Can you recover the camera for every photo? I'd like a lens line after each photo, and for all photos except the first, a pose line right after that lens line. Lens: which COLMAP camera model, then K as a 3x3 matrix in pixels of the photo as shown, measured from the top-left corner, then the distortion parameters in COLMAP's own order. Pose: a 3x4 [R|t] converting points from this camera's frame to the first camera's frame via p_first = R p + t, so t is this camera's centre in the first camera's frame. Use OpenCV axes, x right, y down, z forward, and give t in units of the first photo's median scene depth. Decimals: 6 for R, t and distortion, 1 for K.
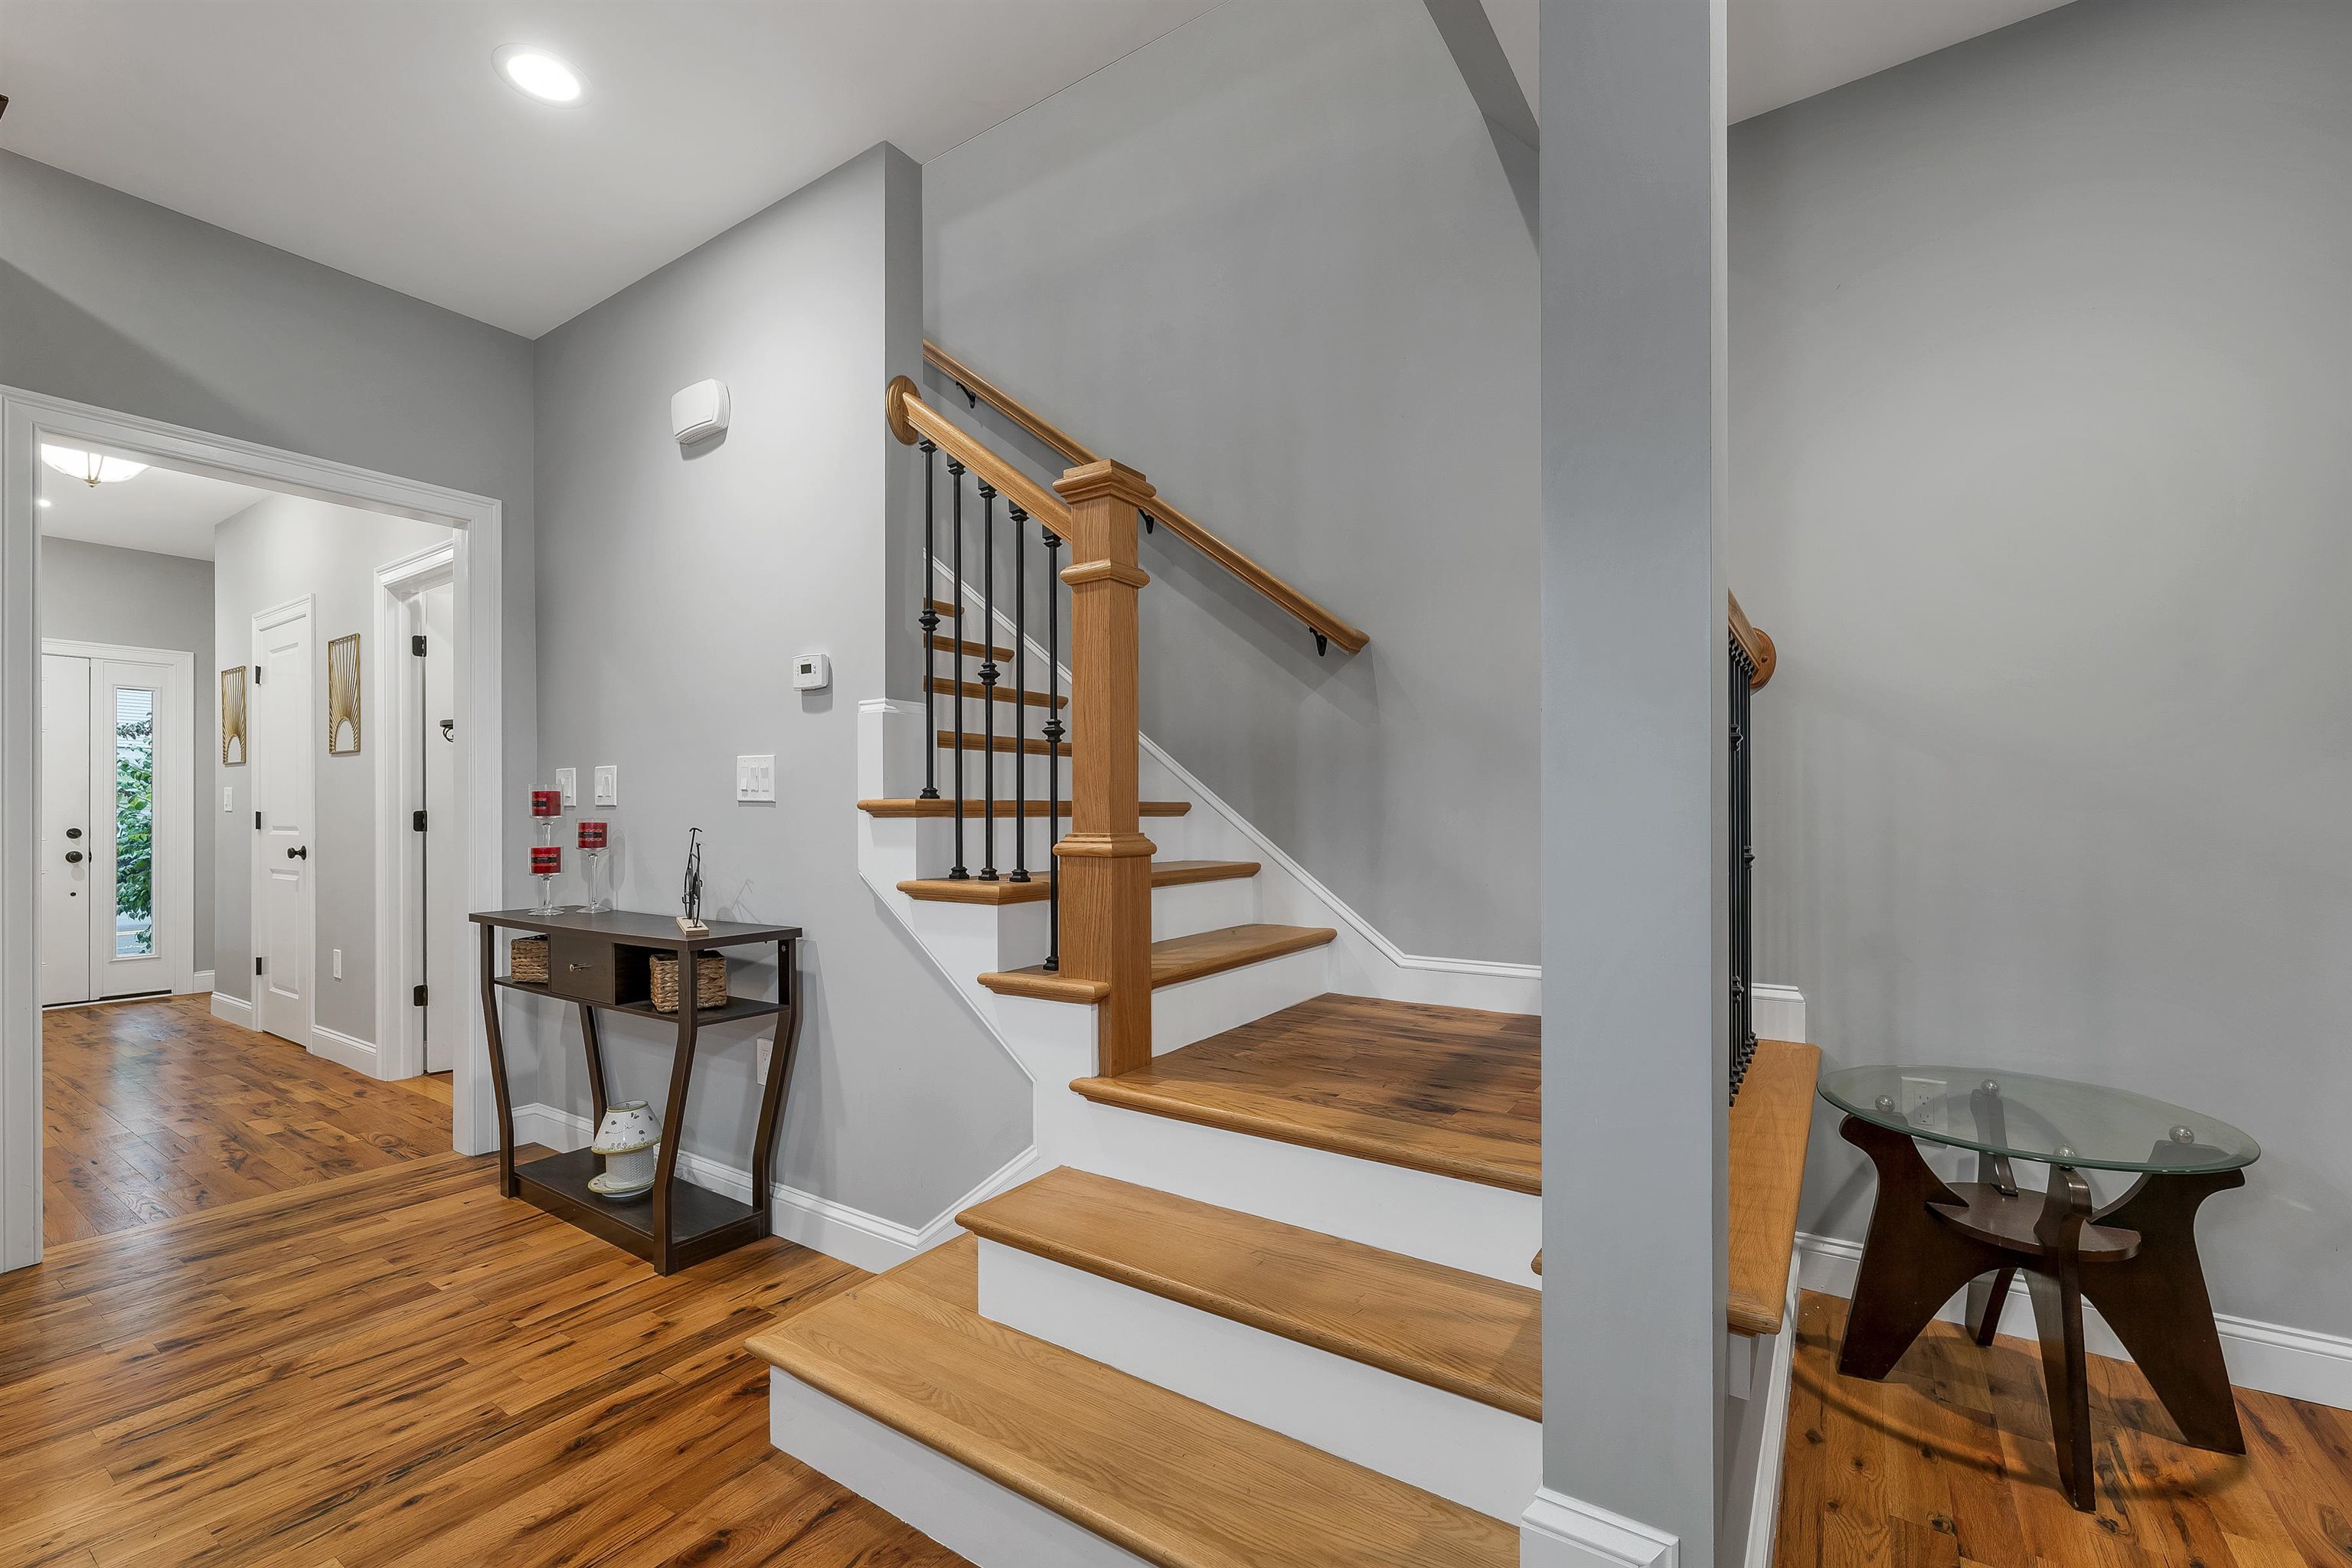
lens RADIAL K [[989.8, 0, 1182.8], [0, 989.8, 824.6], [0, 0, 1]] dist [0.007166, -0.003174]
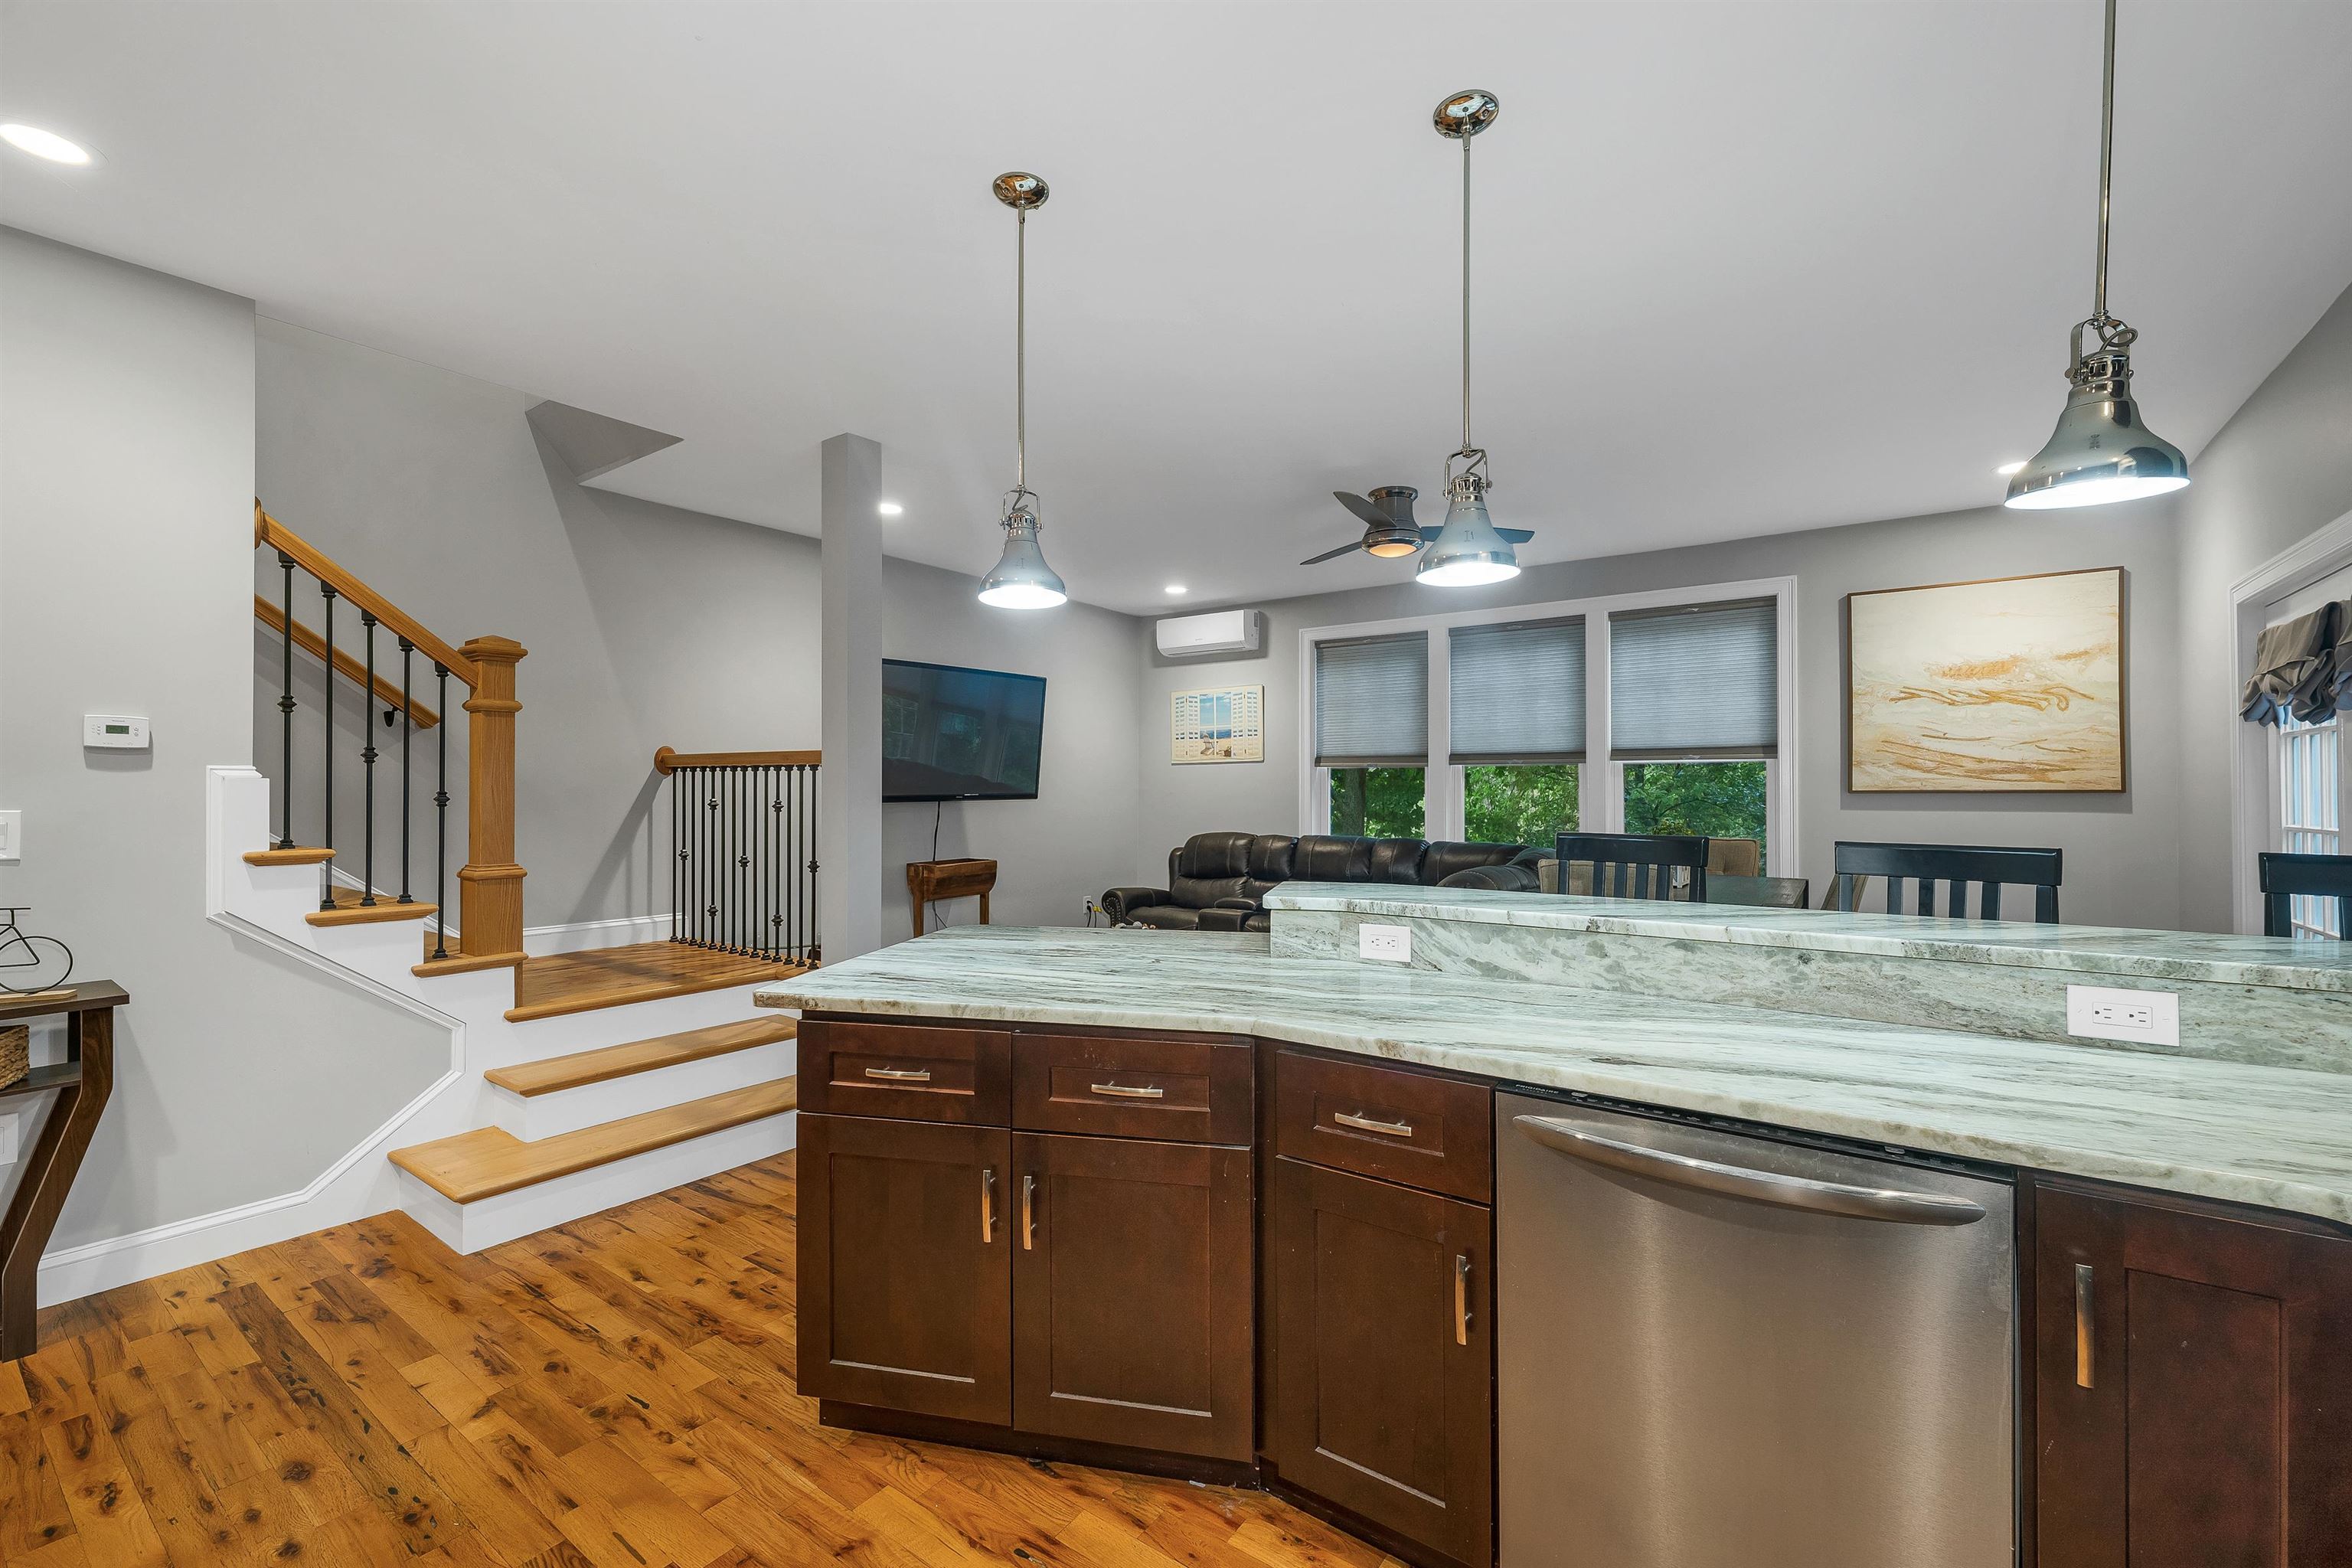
lens RADIAL K [[989.8, 0, 1180.6], [0, 989.8, 766.9], [0, 0, 1]] dist [0.007166, -0.003174]
pose [[0.039785, 0.027118, 0.998840, -1.537081], [0.009909, 0.999572, -0.027532, -0.086658], [-0.999159, 0.010993, 0.039499, -0.178902]]
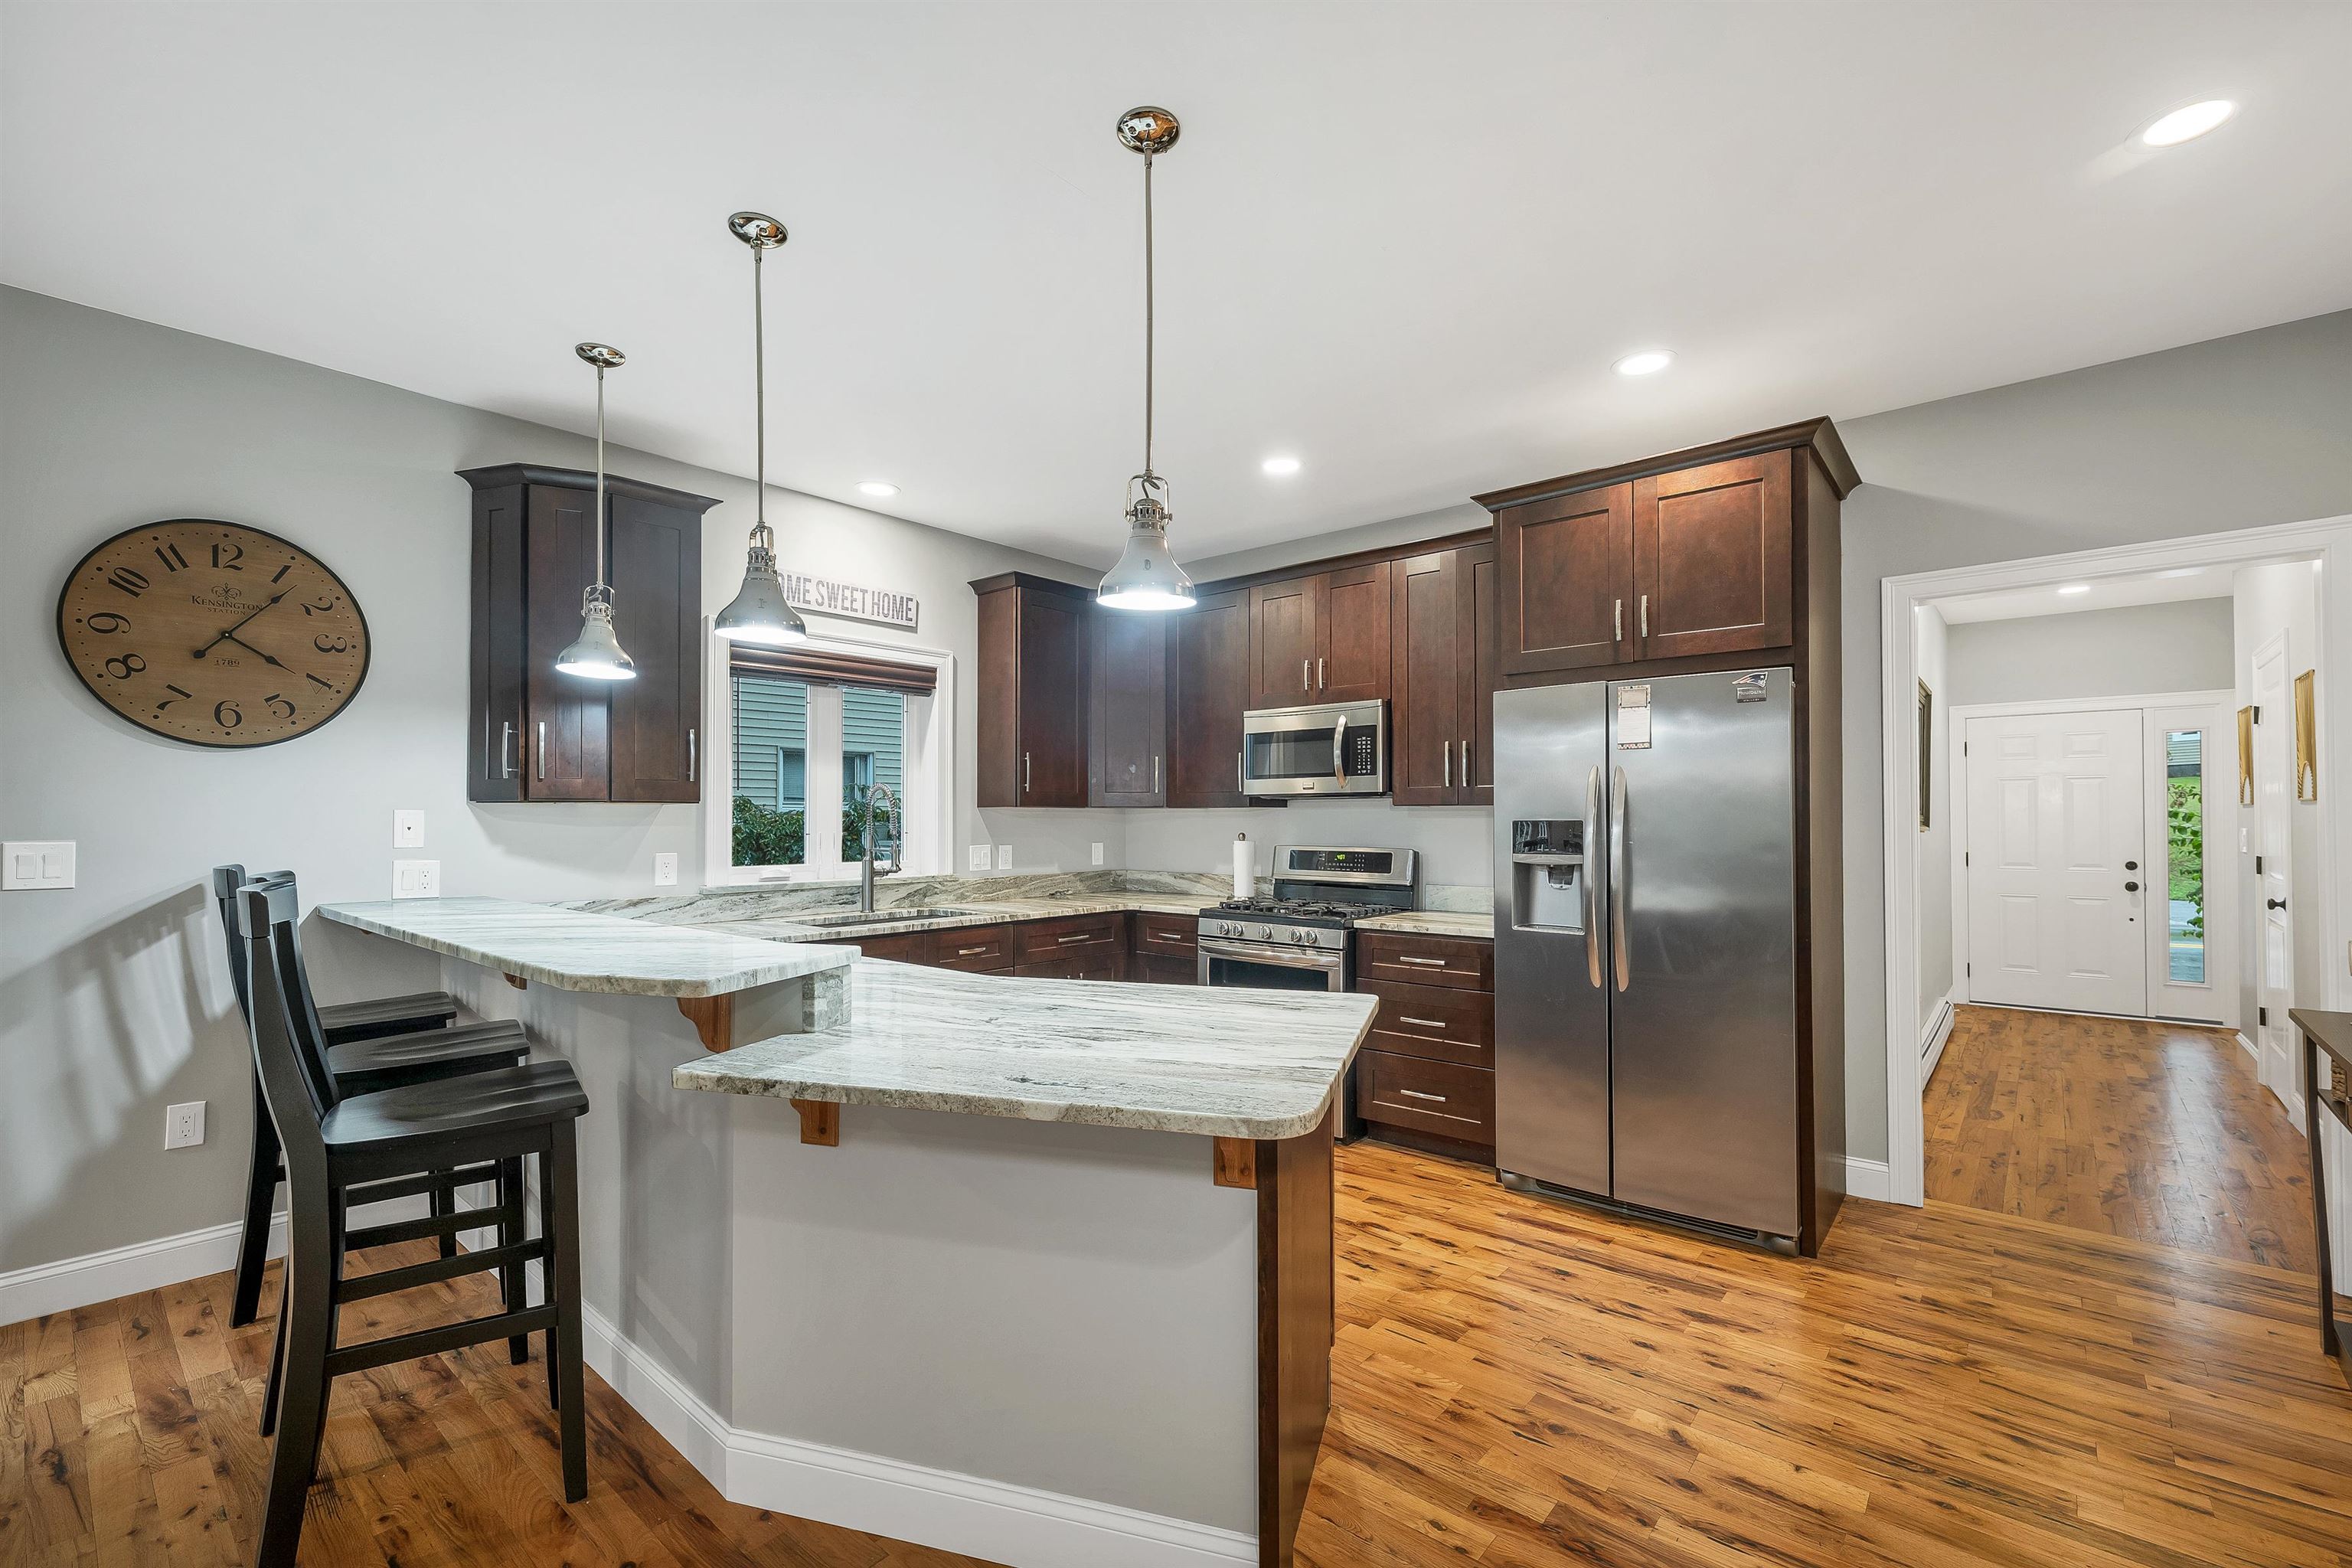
lens RADIAL K [[989.8, 0, 1176.5], [0, 989.8, 816.7], [0, 0, 1]] dist [0.007166, -0.003174]
pose [[-0.124750, -0.003722, -0.992181, 0.359984], [-0.007292, 0.999969, -0.002835, -0.091184], [0.992161, 0.006881, -0.124774, 0.161296]]
